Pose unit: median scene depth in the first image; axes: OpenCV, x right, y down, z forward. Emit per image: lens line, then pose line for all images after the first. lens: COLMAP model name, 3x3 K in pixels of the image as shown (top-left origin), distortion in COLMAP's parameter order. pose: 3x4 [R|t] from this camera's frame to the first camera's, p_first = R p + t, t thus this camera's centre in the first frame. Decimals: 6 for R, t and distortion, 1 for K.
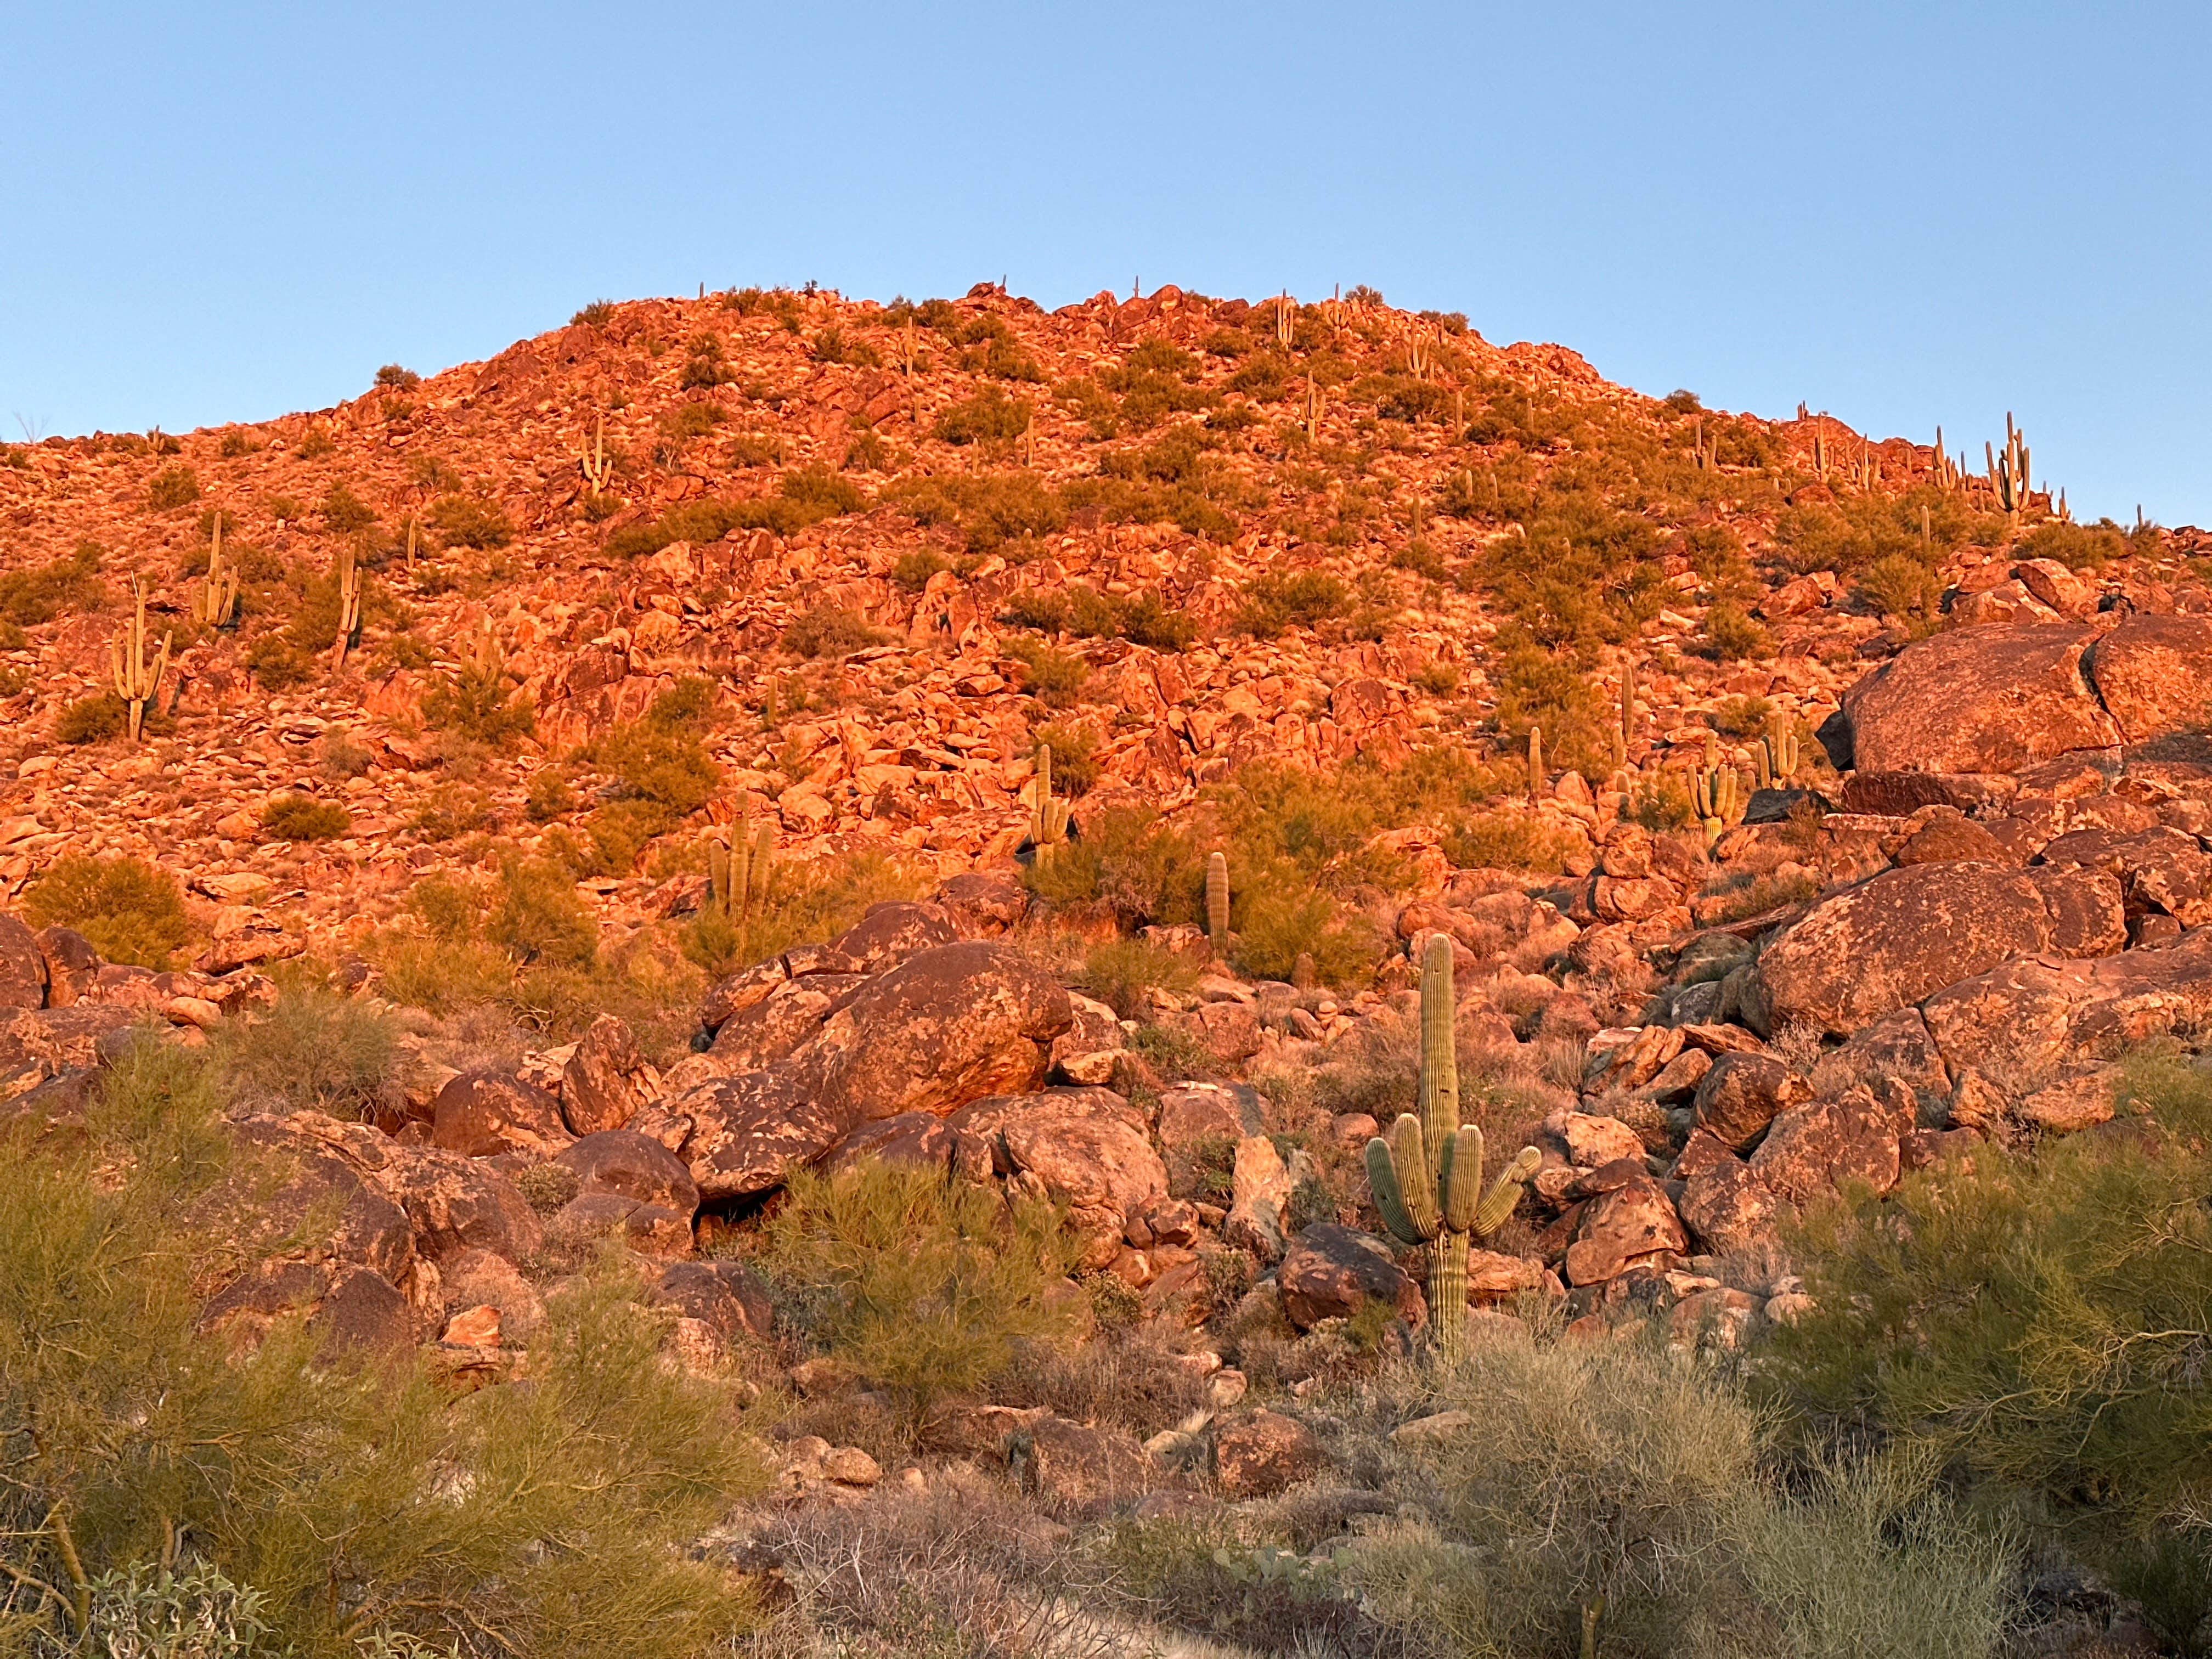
lens RADIAL K [[3332.5, 0, 1106.0], [0, 3332.5, 829.5], [0, 0, 1]] dist [0.160129, -0.107852]
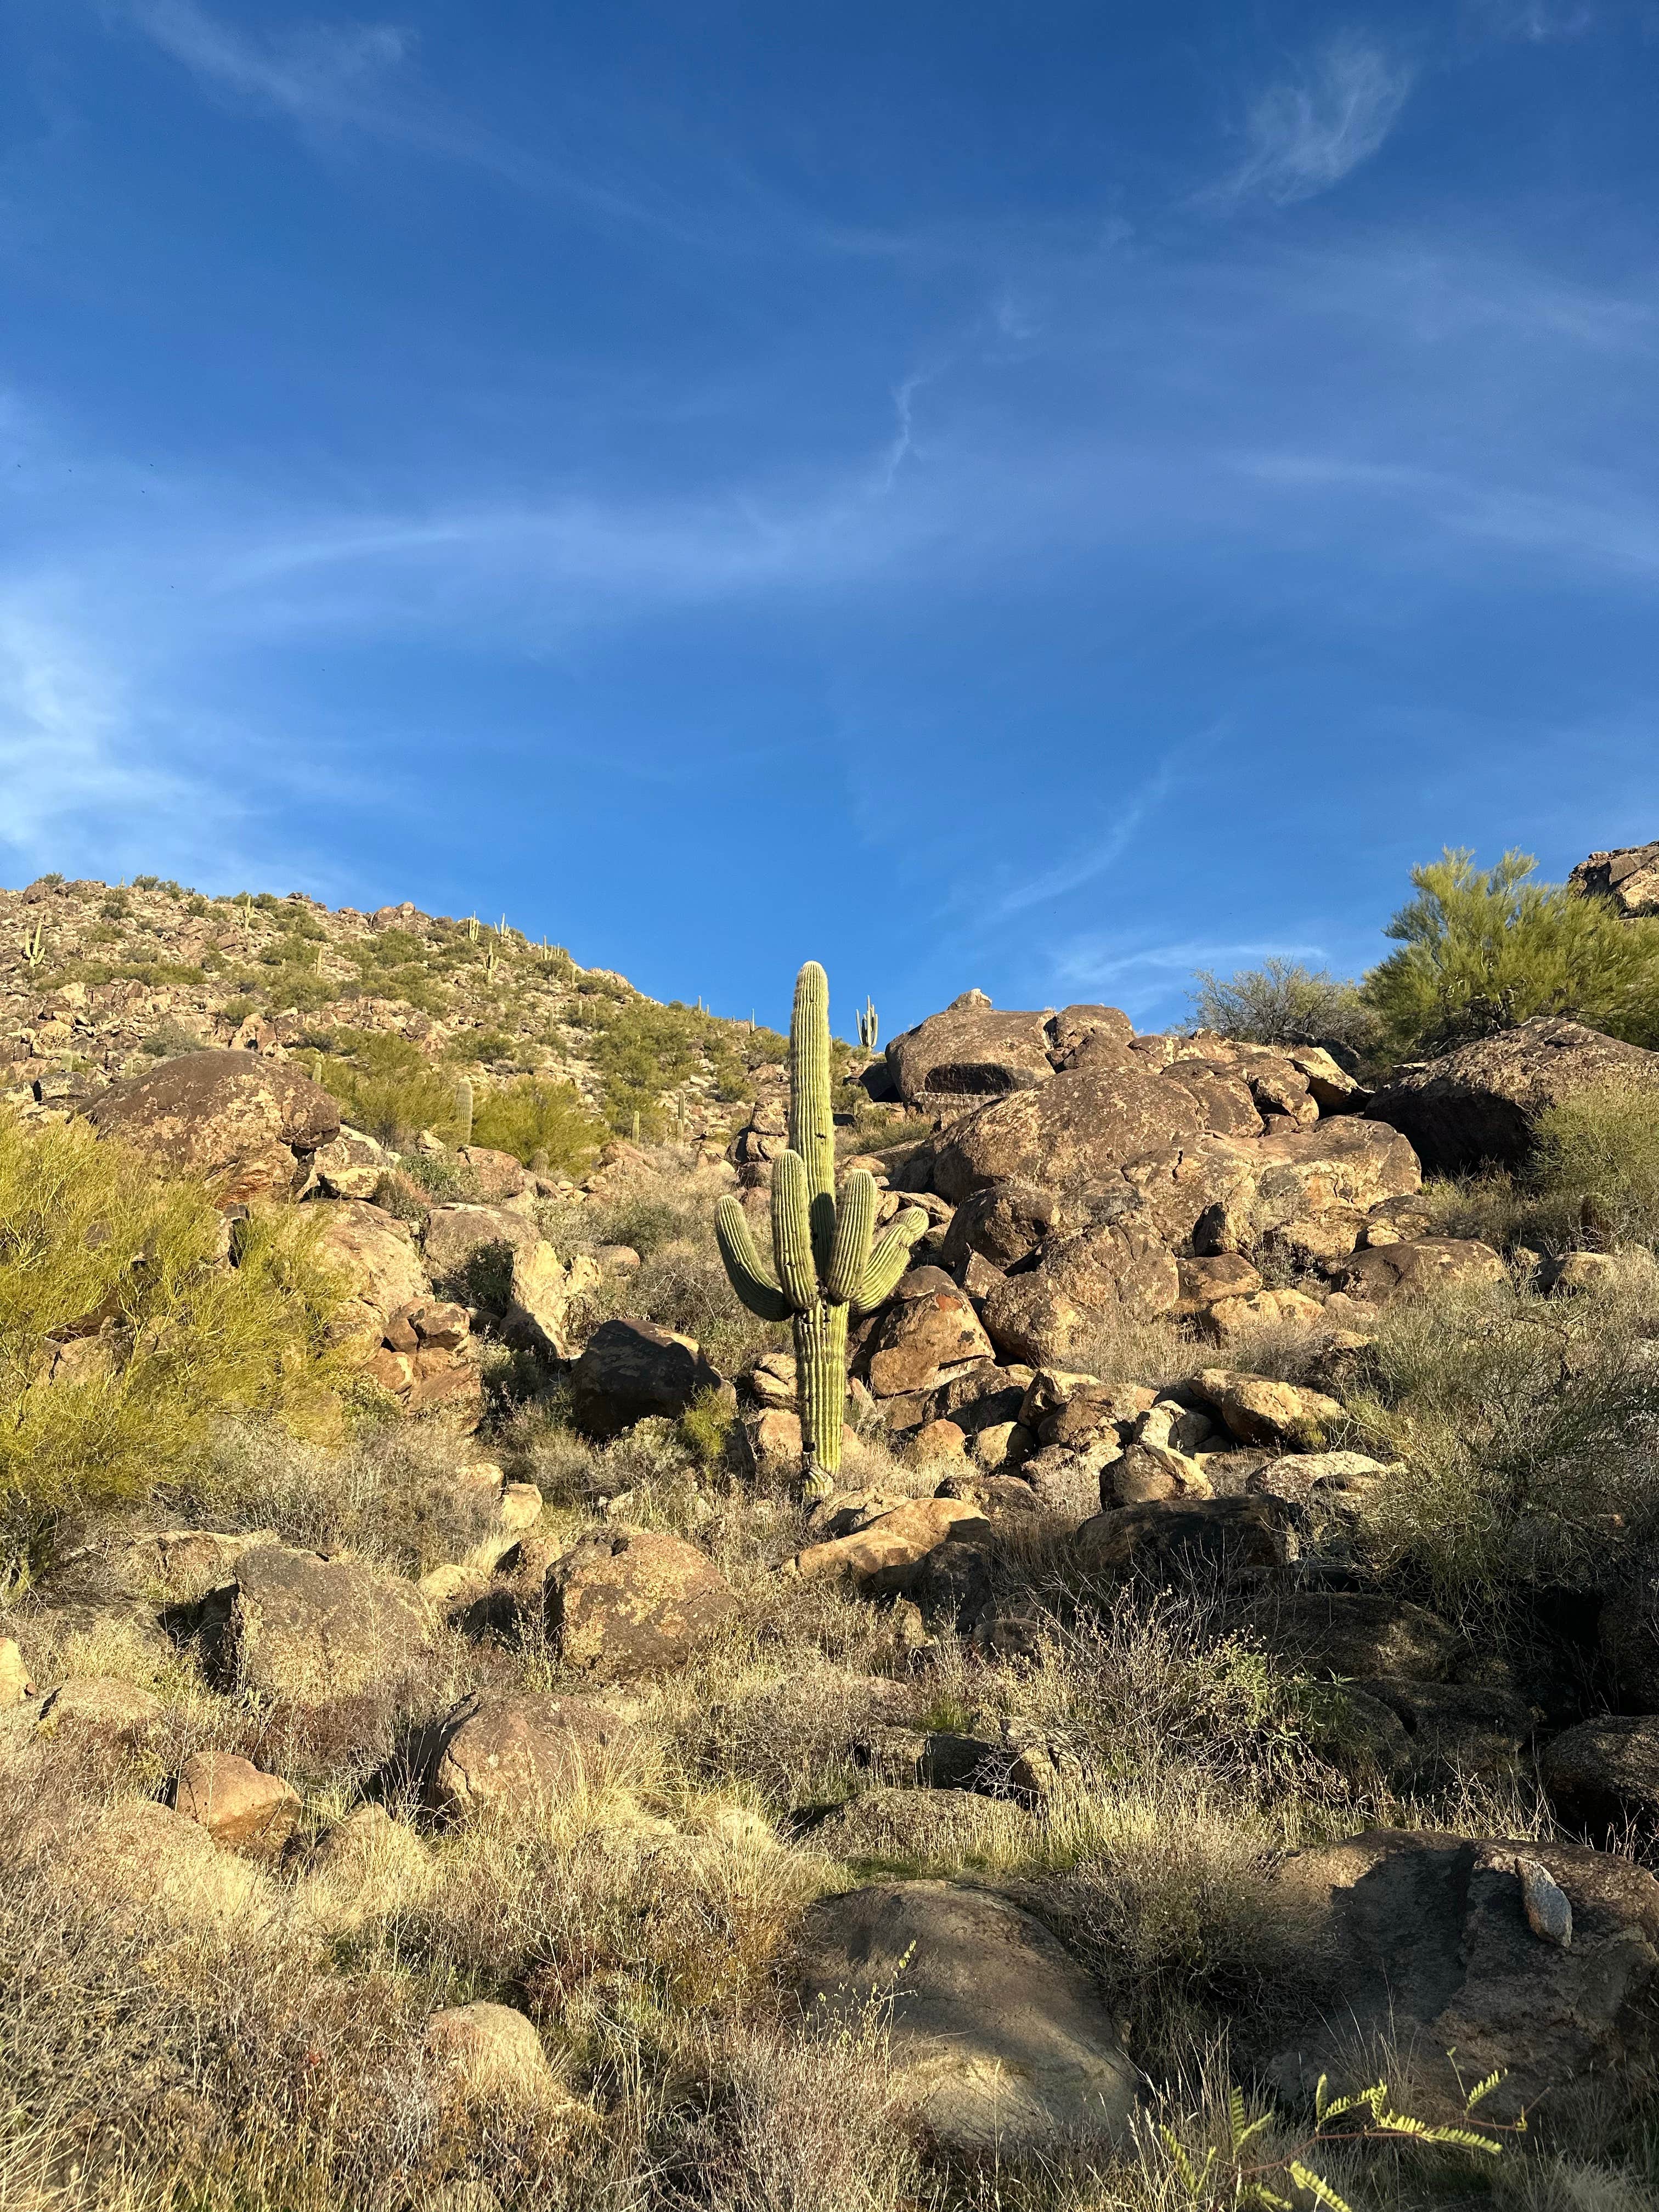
lens RADIAL K [[1534.9, 0, 829.5], [0, 1534.9, 1106.0], [0, 0, 1]] dist [0.187659, -0.409321]
pose [[0.952543, 0.079441, 0.293855, -0.007613], [-0.049141, 0.992815, -0.109106, 0.090772], [-0.300411, 0.089488, 0.949603, 0.513861]]
